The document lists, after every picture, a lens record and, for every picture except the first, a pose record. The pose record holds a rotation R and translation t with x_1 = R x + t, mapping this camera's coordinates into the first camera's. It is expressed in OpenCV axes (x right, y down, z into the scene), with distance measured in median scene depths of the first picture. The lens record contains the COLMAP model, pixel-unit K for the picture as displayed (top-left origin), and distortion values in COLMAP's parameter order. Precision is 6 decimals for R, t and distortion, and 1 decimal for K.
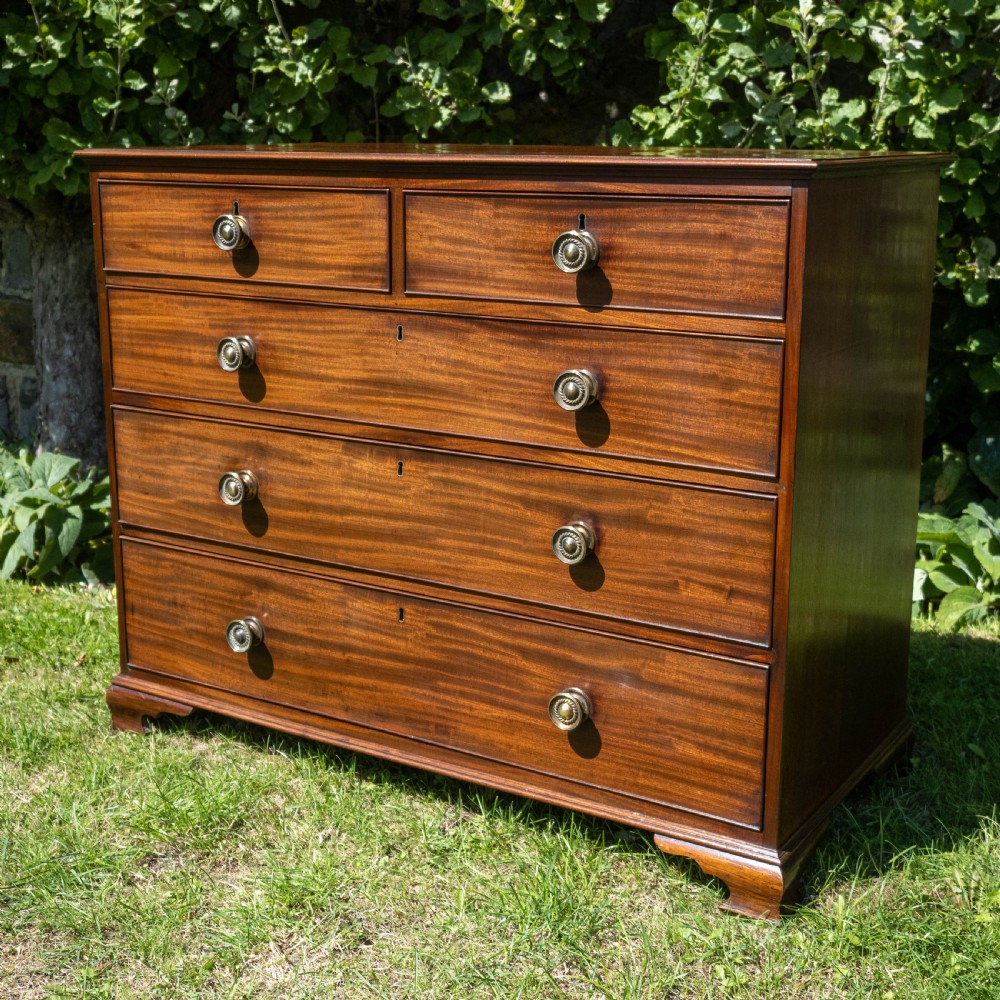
lens RADIAL K [[1484.4, 0, 500.0], [0, 1484.4, 500.0], [0, 0, 1]] dist [0.033154, 0.008984]
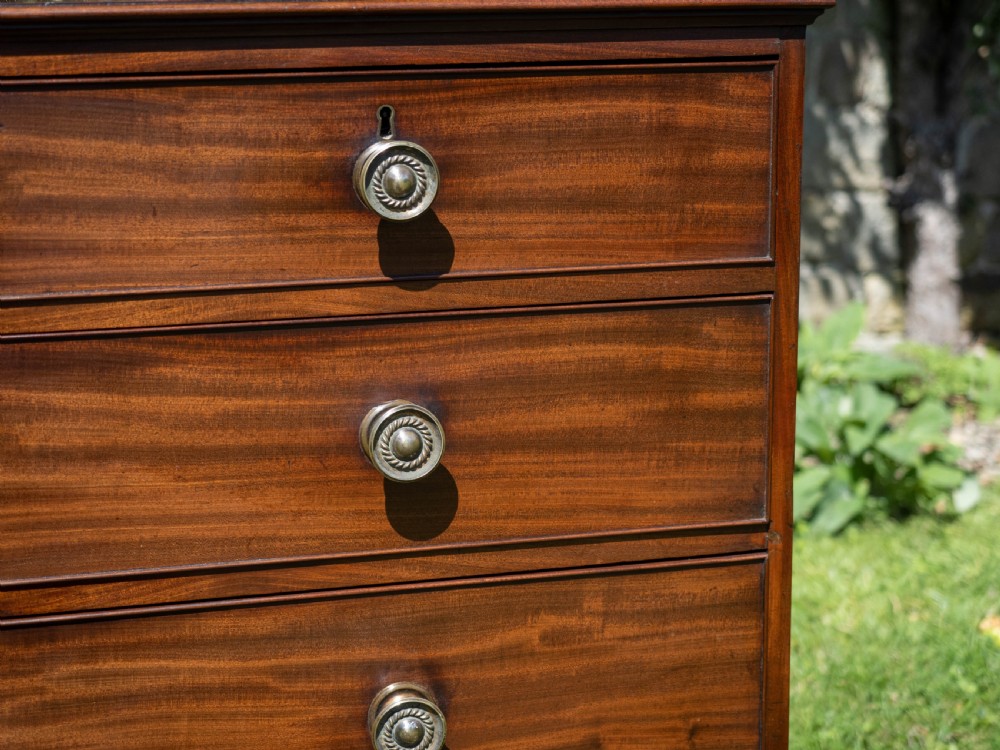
lens RADIAL K [[1874.5, 0, 500.0], [0, 1874.5, 375.0], [0, 0, 1]] dist [-0.007770, -0.015562]
pose [[0.700667, -0.157018, 0.695996, -0.355171], [0.185997, 0.981952, 0.034285, -0.105097], [-0.688818, 0.105431, 0.717227, 0.465809]]
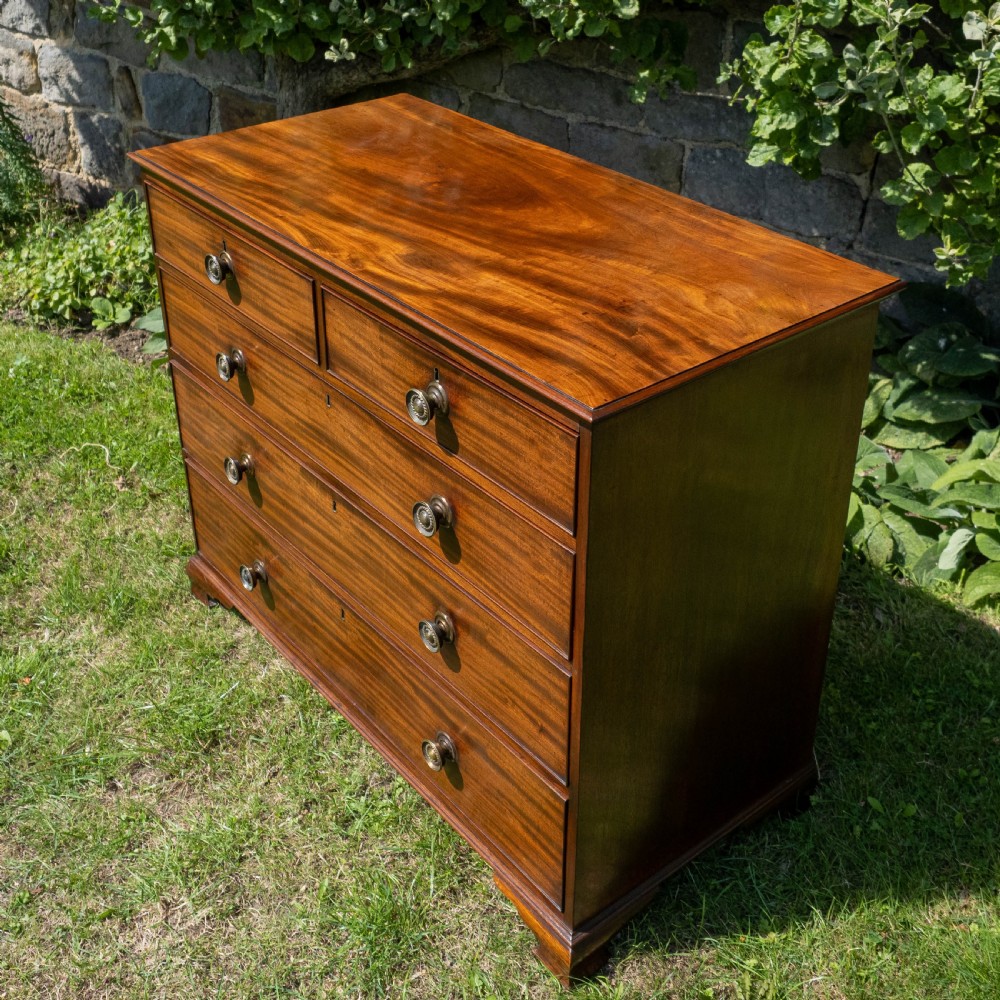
lens RADIAL K [[1264.1, 0, 514.4], [0, 1264.1, 394.9], [0, 0, 1]] dist [-0.012999, 0.012811]
pose [[0.947760, 0.154578, -0.279029, 0.323362], [-0.079221, 0.961397, 0.263515, -0.374185], [0.308992, -0.227644, 0.923419, 0.184301]]
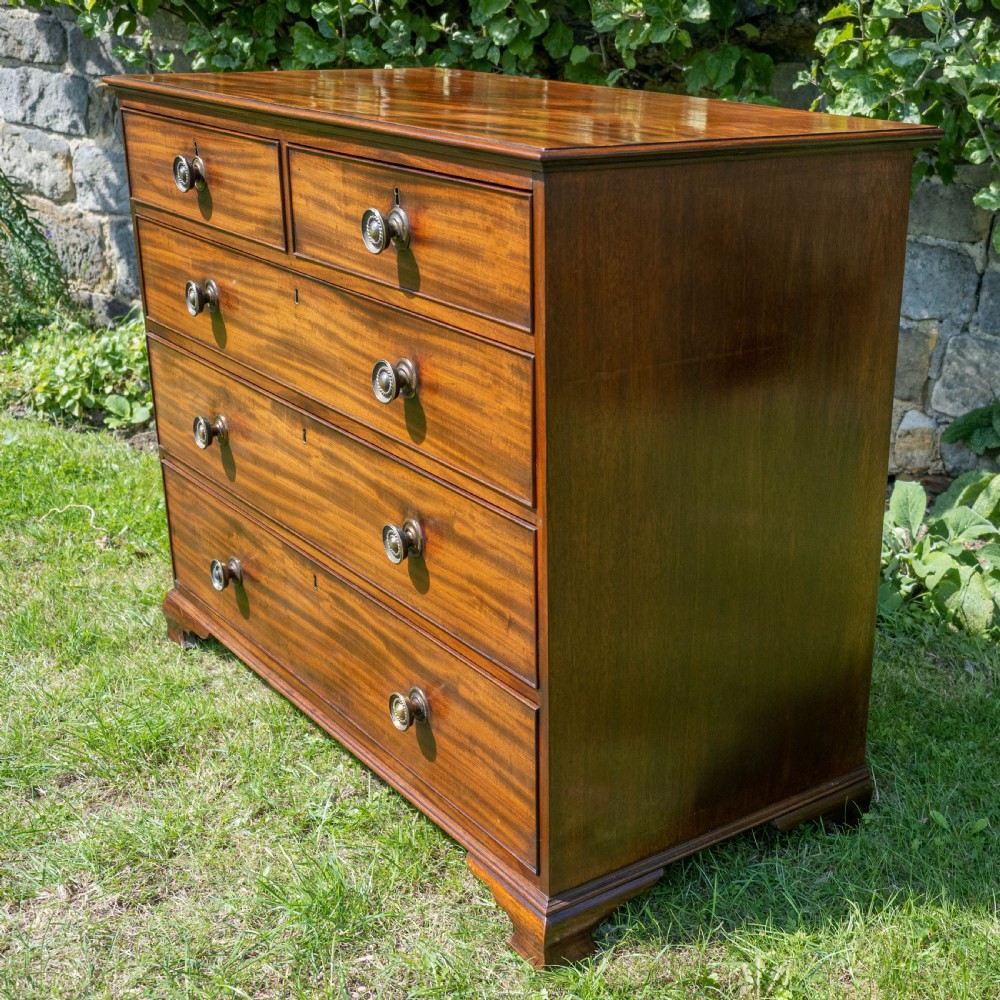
lens RADIAL K [[1454.9, 0, 663.1], [0, 1454.9, 574.7], [0, 0, 1]] dist [0.028026, -0.035206]
pose [[0.943284, 0.141044, -0.300537, 0.463660], [-0.099450, 0.983742, 0.149536, -0.099857], [0.316743, -0.111167, 0.941975, 0.173271]]
